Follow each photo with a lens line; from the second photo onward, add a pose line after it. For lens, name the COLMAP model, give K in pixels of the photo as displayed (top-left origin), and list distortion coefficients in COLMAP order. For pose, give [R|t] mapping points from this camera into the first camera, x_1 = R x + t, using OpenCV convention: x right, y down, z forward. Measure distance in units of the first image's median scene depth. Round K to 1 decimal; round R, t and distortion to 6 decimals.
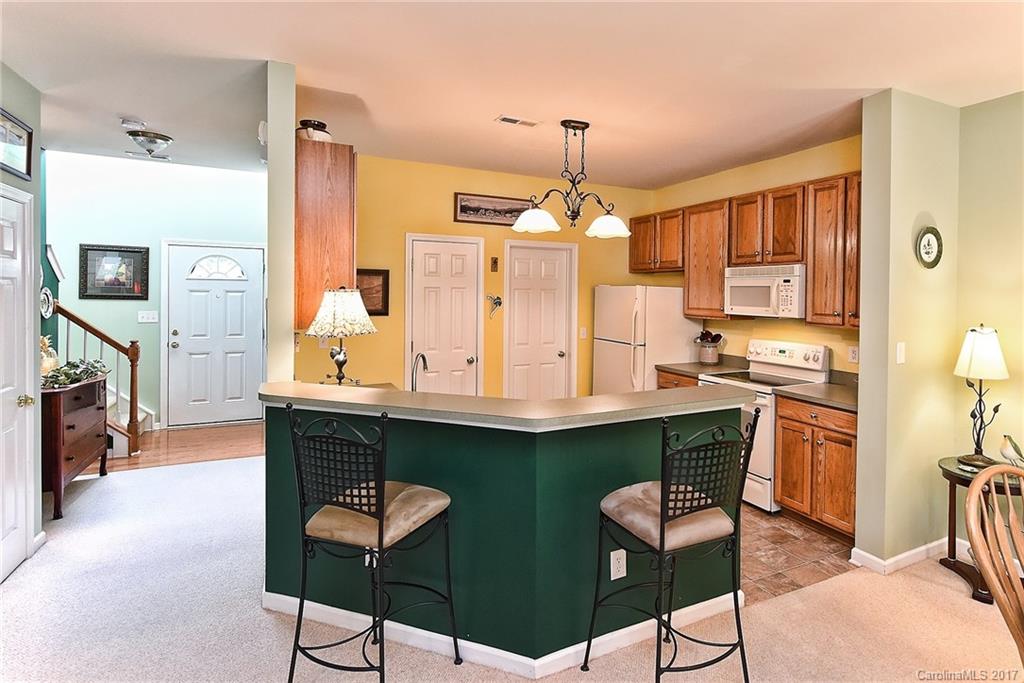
lens RADIAL K [[537.2, 0, 574.6], [0, 537.2, 300.8], [0, 0, 1]] dist [0.001995, -0.000957]
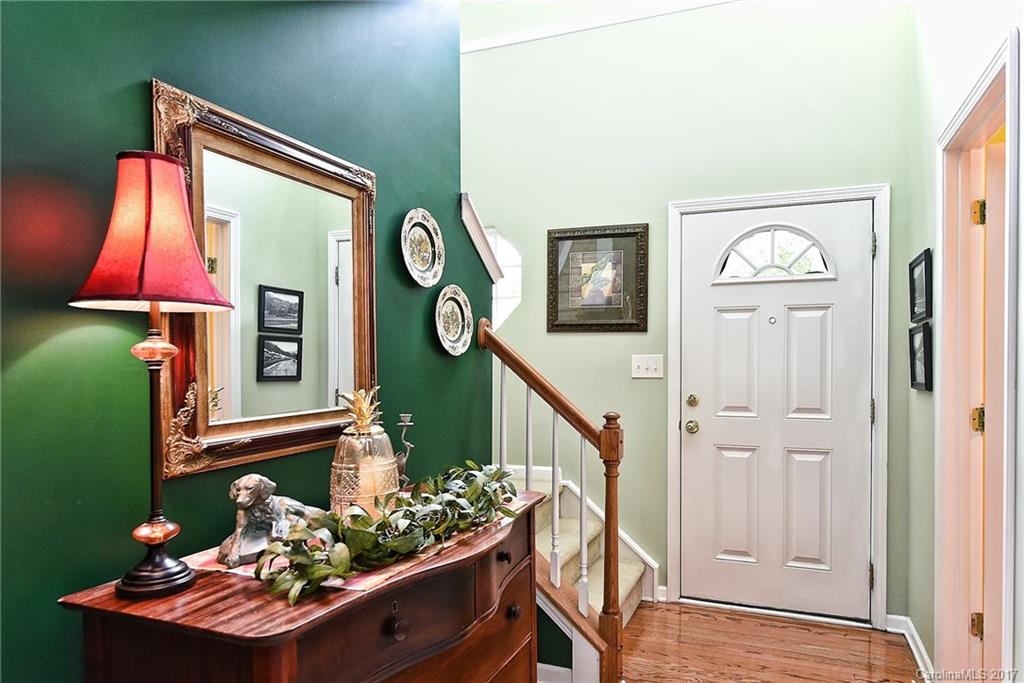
lens RADIAL K [[645.5, 0, 573.7], [0, 645.5, 366.0], [0, 0, 1]] dist [0.001978, 0.000801]
pose [[0.681366, -0.007170, -0.731907, -0.586401], [-0.002639, 0.999921, -0.012252, 0.052947], [0.731938, 0.010279, 0.681294, 0.789635]]
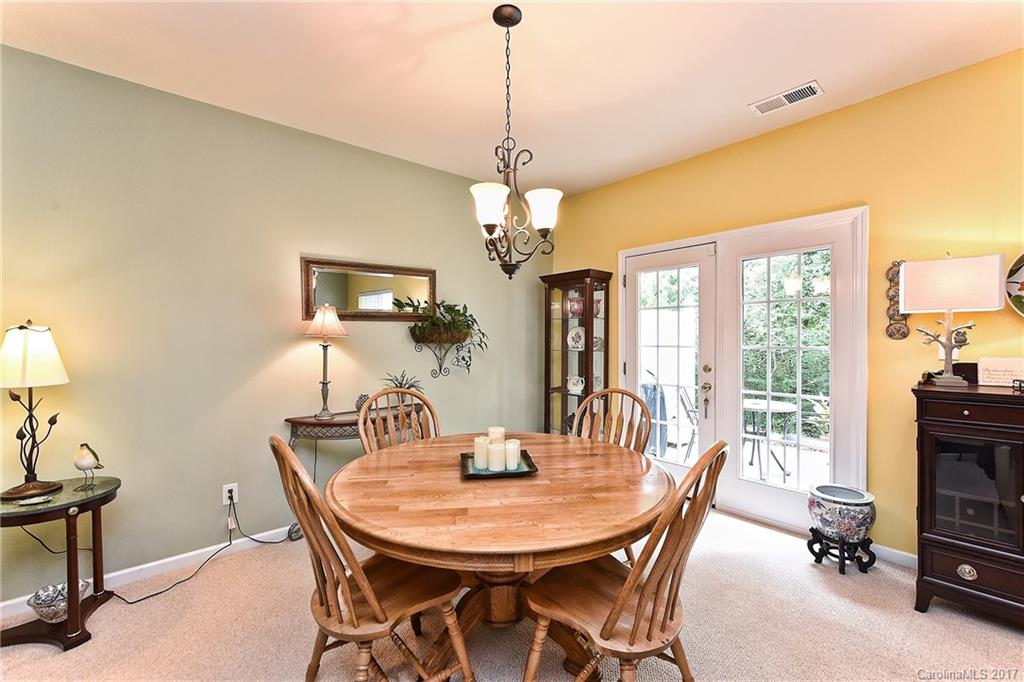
lens RADIAL K [[433.3, 0, 518.8], [0, 433.3, 342.0], [0, 0, 1]] dist [-0.000319, -0.001196]
pose [[-0.223378, -0.022183, 0.974480, -0.029941], [0.015068, 0.999543, 0.026208, 0.049888], [-0.974616, 0.020537, -0.222941, 0.306028]]
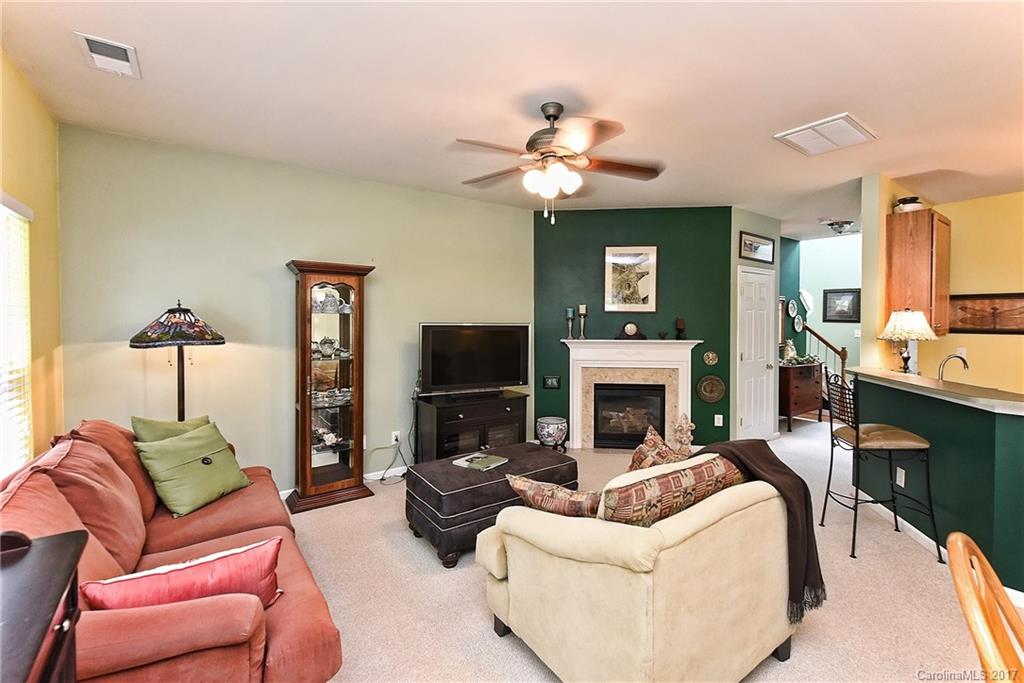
lens RADIAL K [[433.3, 0, 541.2], [0, 433.3, 329.5], [0, 0, 1]] dist [-0.000319, -0.001196]
pose [[0.158221, 0.011178, -0.987341, 0.405839], [-0.010117, 0.999902, 0.009699, 0.021426], [0.987352, 0.008455, 0.158318, -0.137639]]
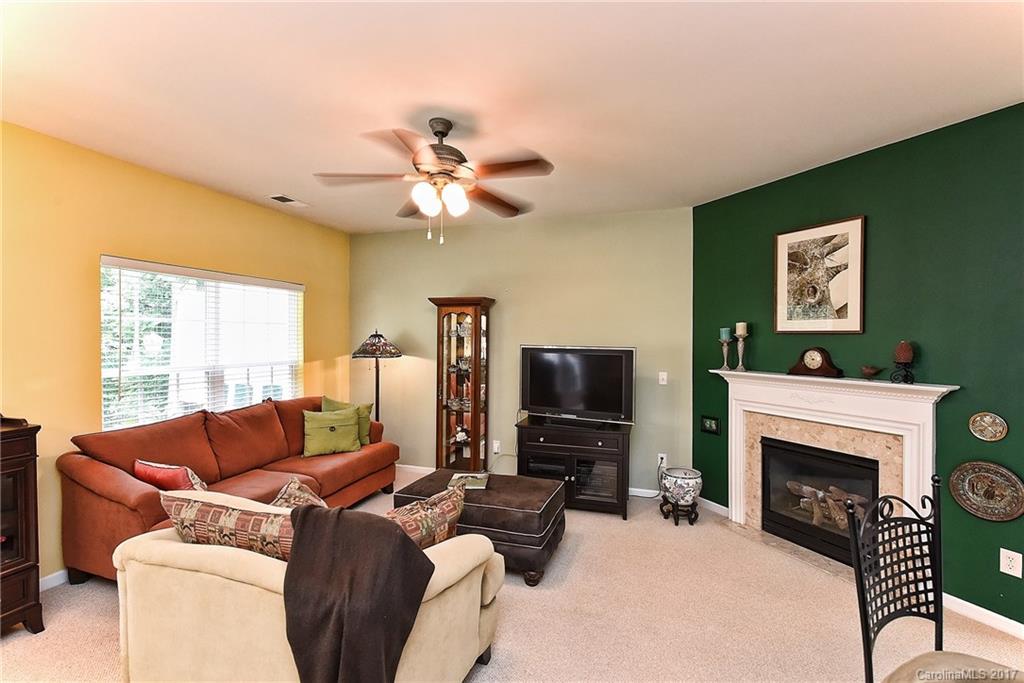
lens RADIAL K [[433.3, 0, 548.9], [0, 433.3, 344.1], [0, 0, 1]] dist [-0.000319, -0.001196]
pose [[-0.695702, -0.005516, -0.718309, 0.125344], [-0.019711, 0.999741, 0.011414, 0.003897], [0.718060, 0.022099, -0.695631, 0.474555]]
